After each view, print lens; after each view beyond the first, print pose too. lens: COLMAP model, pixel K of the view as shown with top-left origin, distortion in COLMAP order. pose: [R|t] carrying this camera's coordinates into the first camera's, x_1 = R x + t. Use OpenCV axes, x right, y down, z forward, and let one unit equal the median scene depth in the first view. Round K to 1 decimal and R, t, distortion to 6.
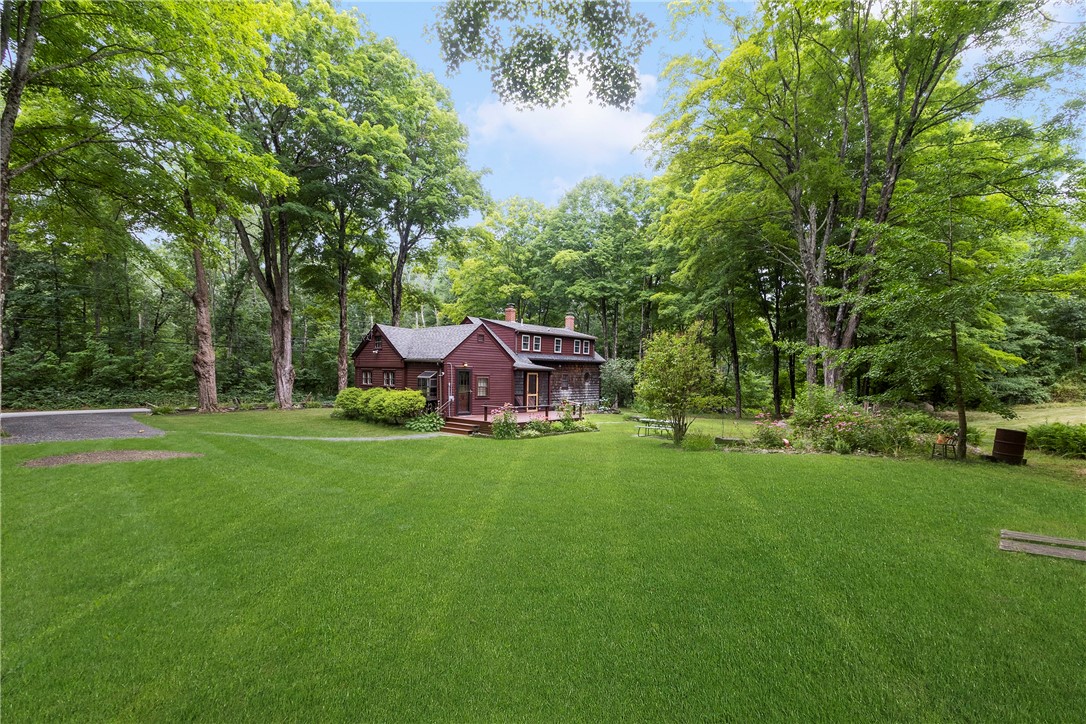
lens RADIAL K [[512.8, 0, 542.6], [0, 512.8, 384.3], [0, 0, 1]] dist [-0.004886, 0.000127]
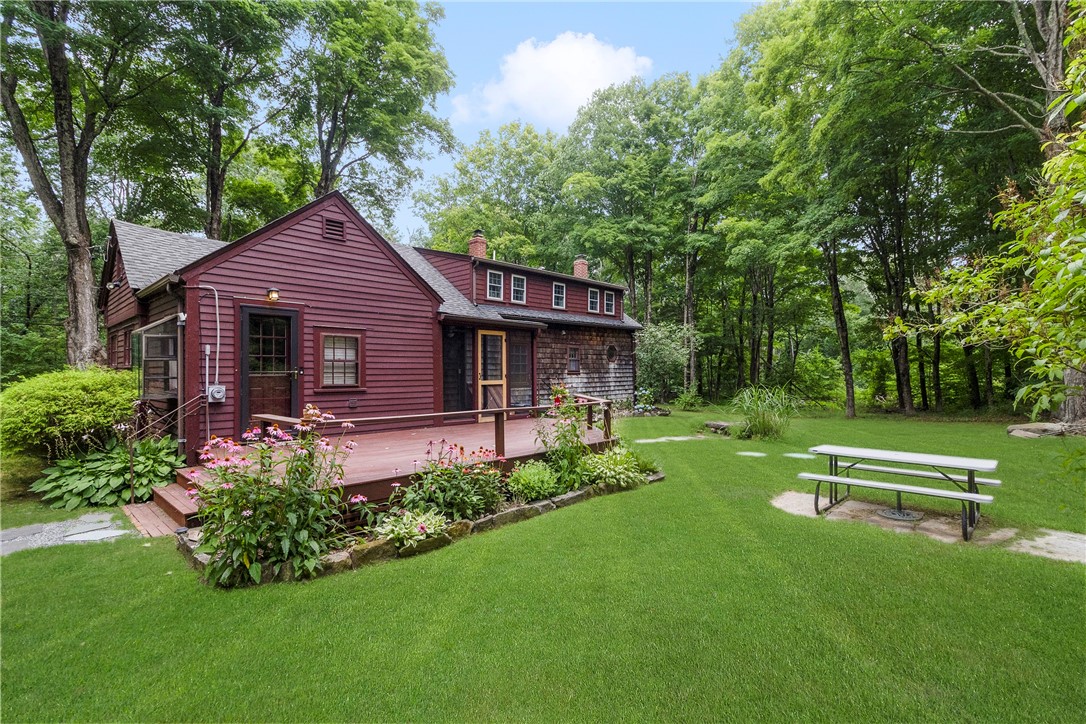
lens RADIAL K [[512.8, 0, 542.6], [0, 512.8, 384.3], [0, 0, 1]] dist [-0.004886, 0.000127]
pose [[0.999211, -0.021862, -0.033161, 0.030846], [0.022097, 0.999733, 0.006733, 0.017432], [0.033005, -0.007460, 0.999427, 0.481616]]
